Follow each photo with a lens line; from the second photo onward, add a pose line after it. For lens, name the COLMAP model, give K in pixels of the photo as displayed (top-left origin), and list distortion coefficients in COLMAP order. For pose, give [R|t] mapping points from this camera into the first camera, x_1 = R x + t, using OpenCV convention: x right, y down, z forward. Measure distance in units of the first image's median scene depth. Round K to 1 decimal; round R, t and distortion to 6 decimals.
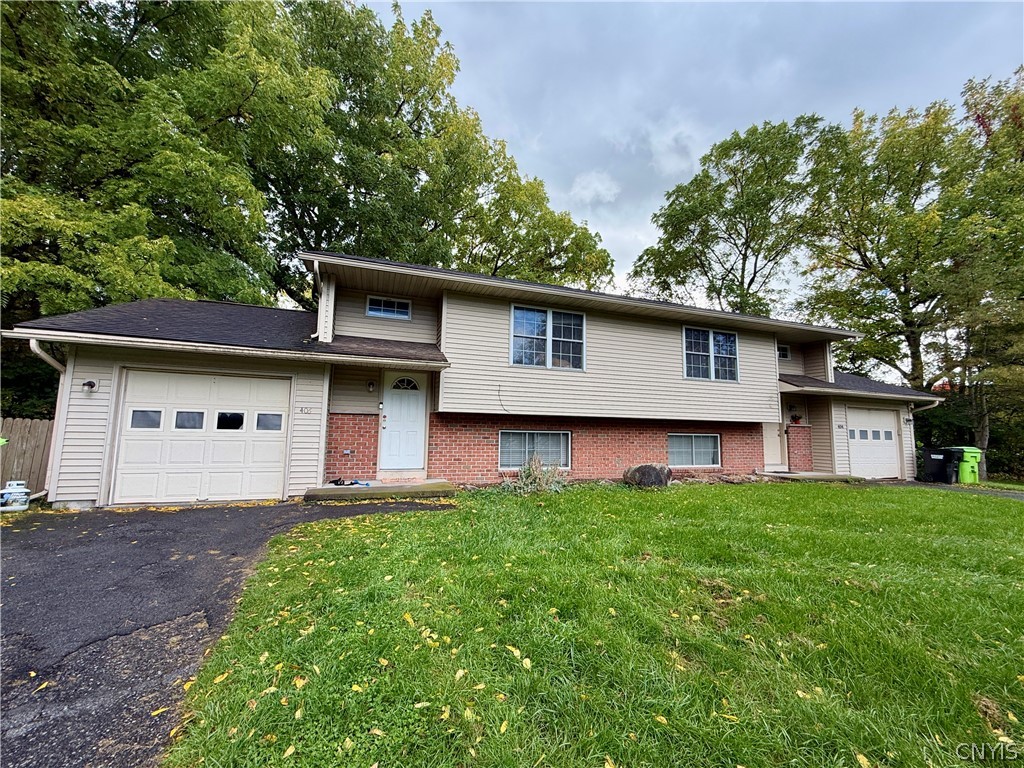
lens RADIAL K [[412.9, 0, 507.7], [0, 412.9, 382.8], [0, 0, 1]] dist [-0.000660, 0.001137]
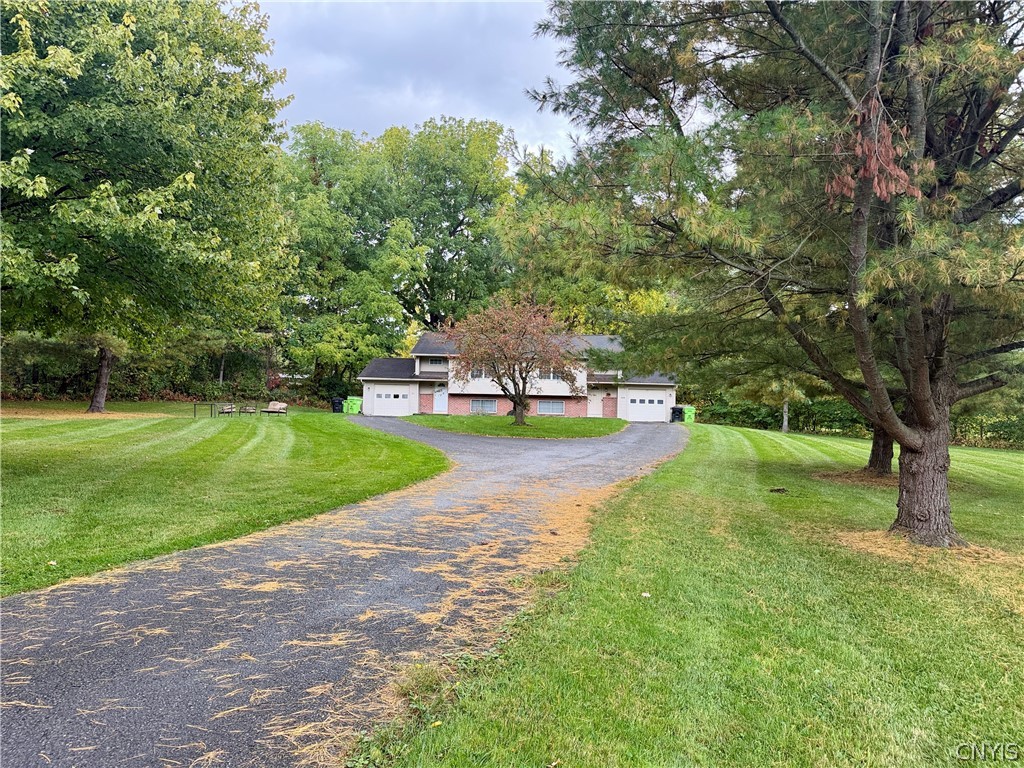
lens RADIAL K [[767.8, 0, 509.3], [0, 767.8, 379.4], [0, 0, 1]] dist [0.058650, -0.061010]
pose [[0.934278, -0.012182, -0.356337, 2.466506], [0.037768, 0.997175, 0.064934, -0.419875], [0.354539, -0.074125, 0.932098, -4.547268]]
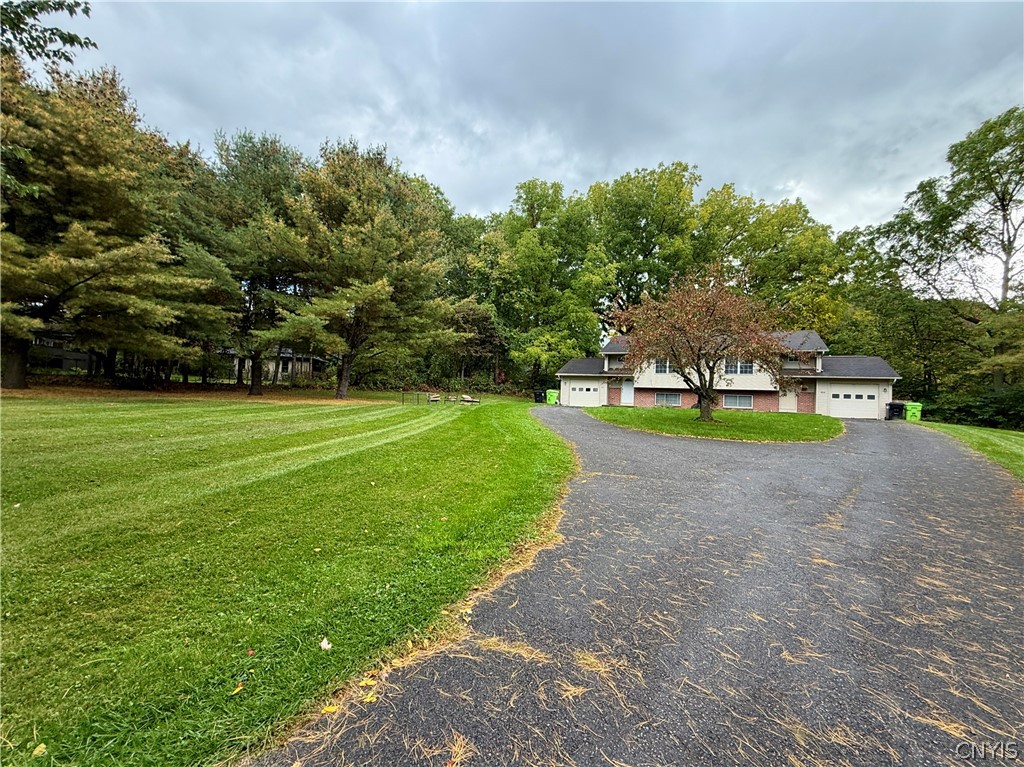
lens RADIAL K [[412.9, 0, 521.1], [0, 412.9, 382.7], [0, 0, 1]] dist [-0.000660, 0.001137]
pose [[0.723087, -0.015044, -0.690594, 1.630132], [0.059605, 0.997393, 0.040682, -0.179658], [0.688181, -0.070580, 0.722098, -2.347385]]
